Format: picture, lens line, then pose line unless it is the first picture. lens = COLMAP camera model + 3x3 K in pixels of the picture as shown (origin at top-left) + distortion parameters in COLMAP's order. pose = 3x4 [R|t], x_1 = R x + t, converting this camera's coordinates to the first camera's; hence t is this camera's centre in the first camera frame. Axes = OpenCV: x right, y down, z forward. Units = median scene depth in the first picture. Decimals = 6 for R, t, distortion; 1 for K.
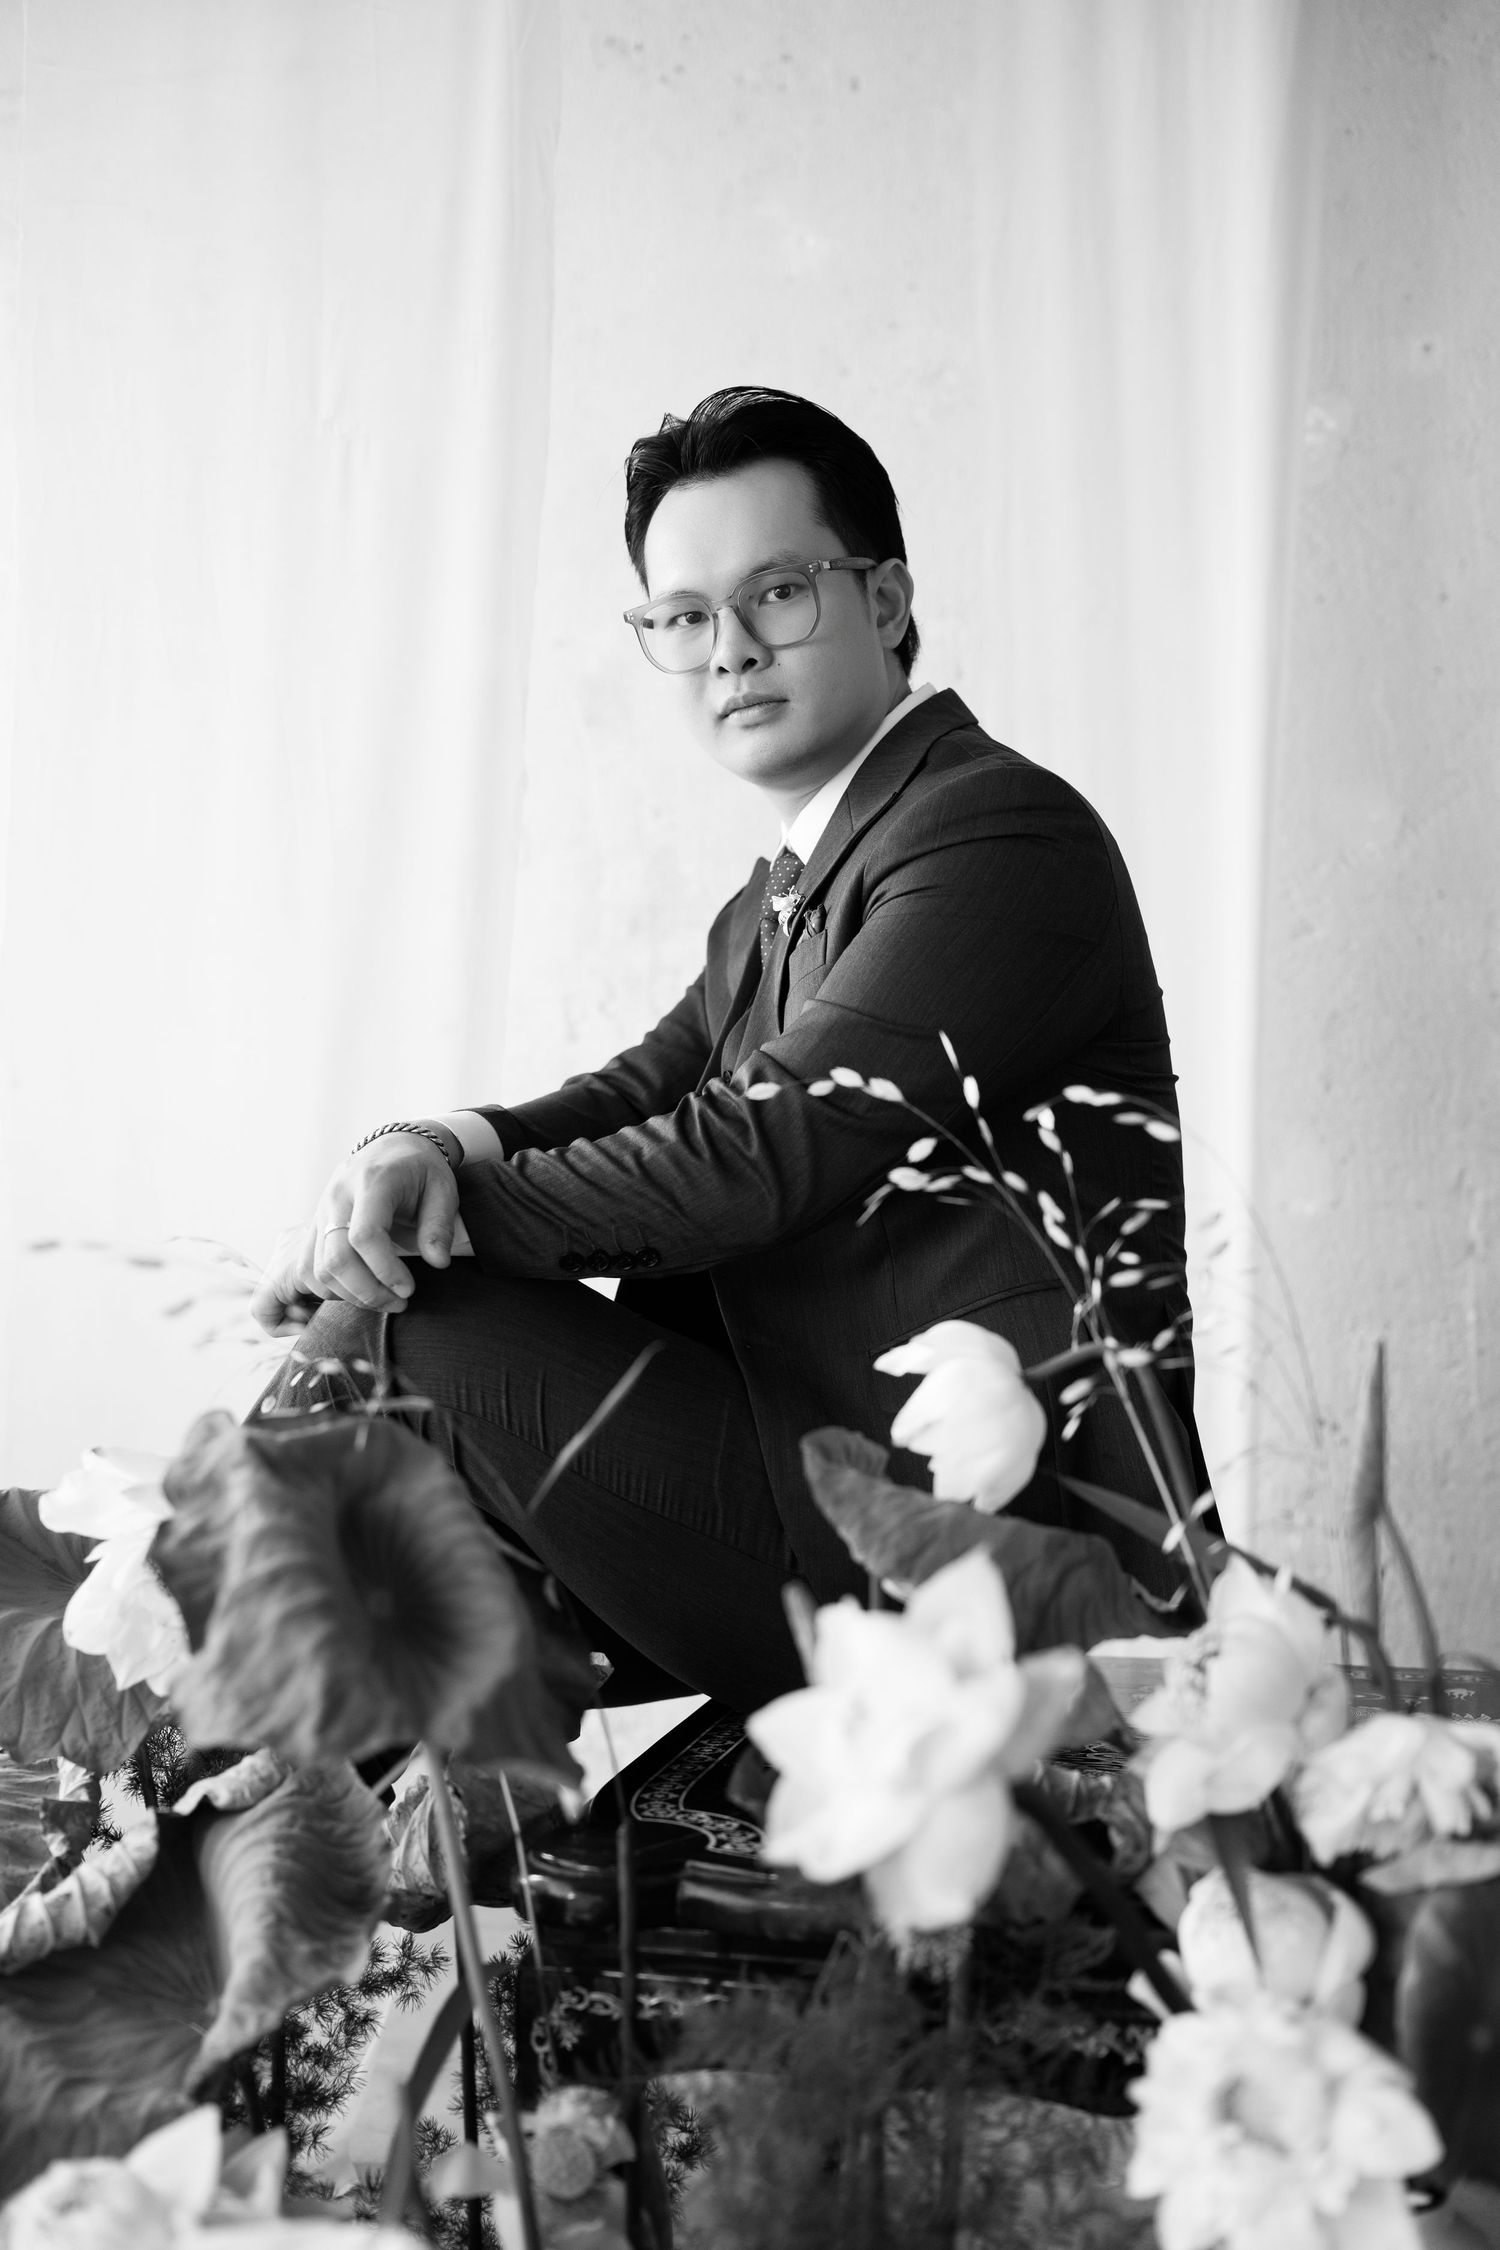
lens RADIAL K [[2621.8, 0, 767.2], [0, 2621.8, 1116.2], [0, 0, 1]] dist [0.035221, 0.000000]
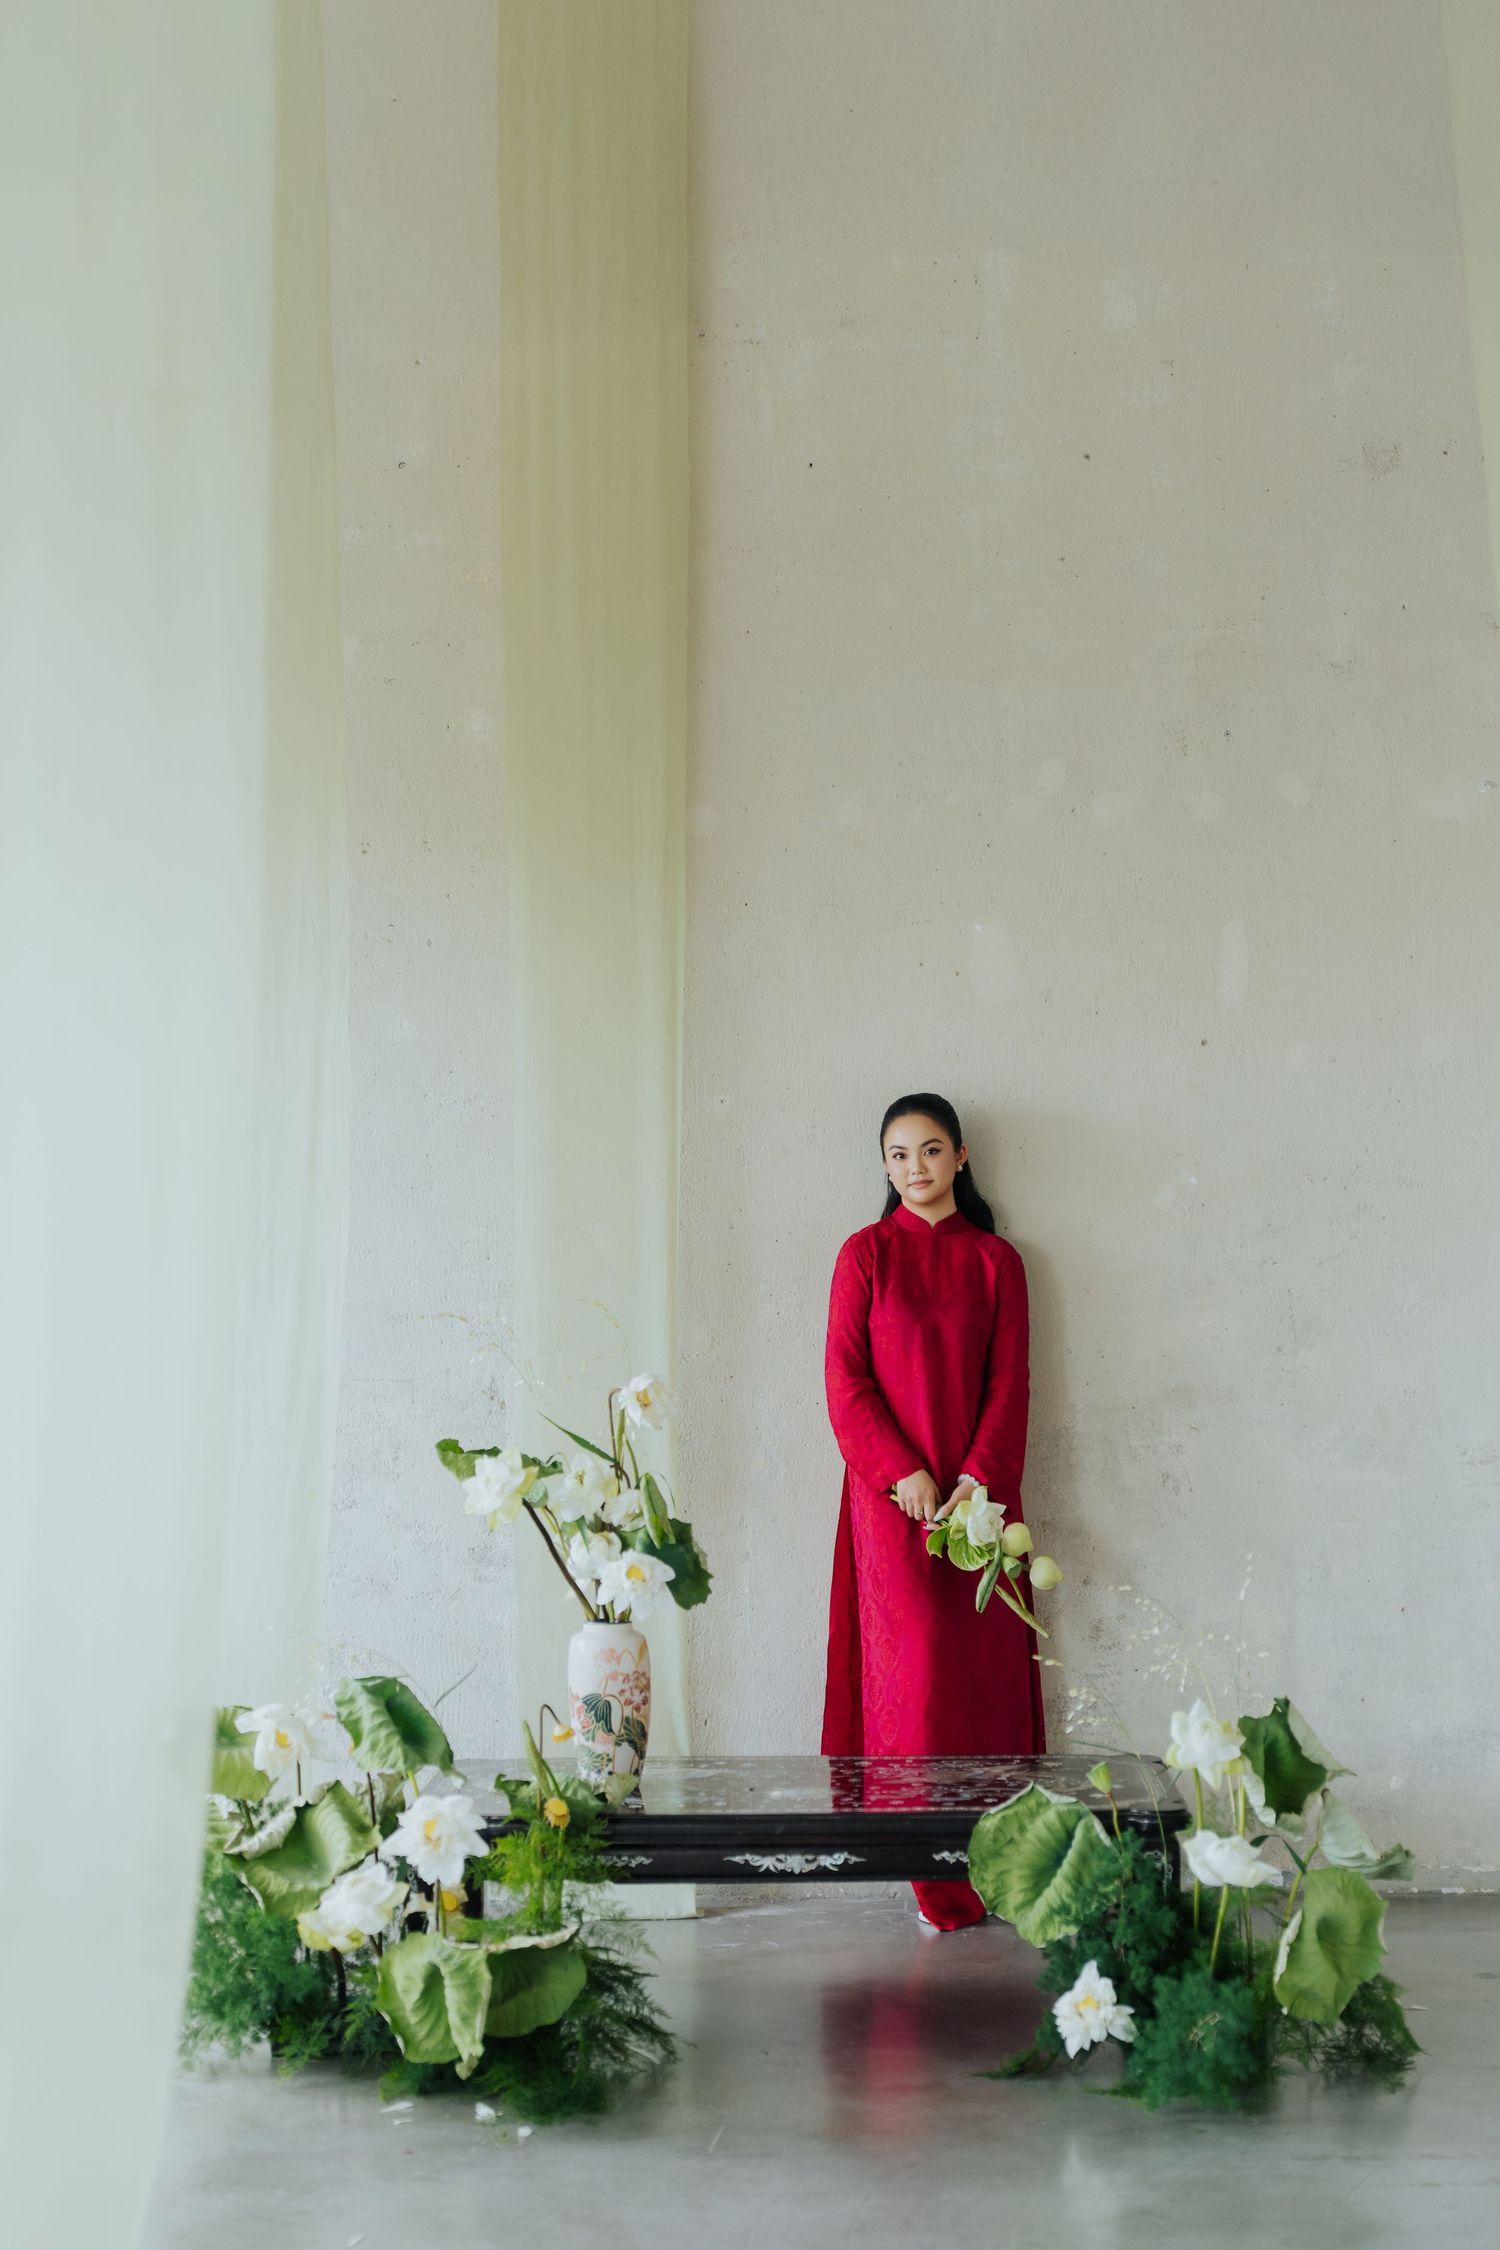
lens RADIAL K [[3671.2, 0, 766.5], [0, 3671.2, 1104.5], [0, 0, 1]] dist [-0.002758, 0.000000]
pose [[0.974678, -0.003890, 0.223580, -0.780068], [0.003972, 0.999992, 0.000082, -0.665390], [-0.223578, 0.000808, 0.974686, -3.975969]]
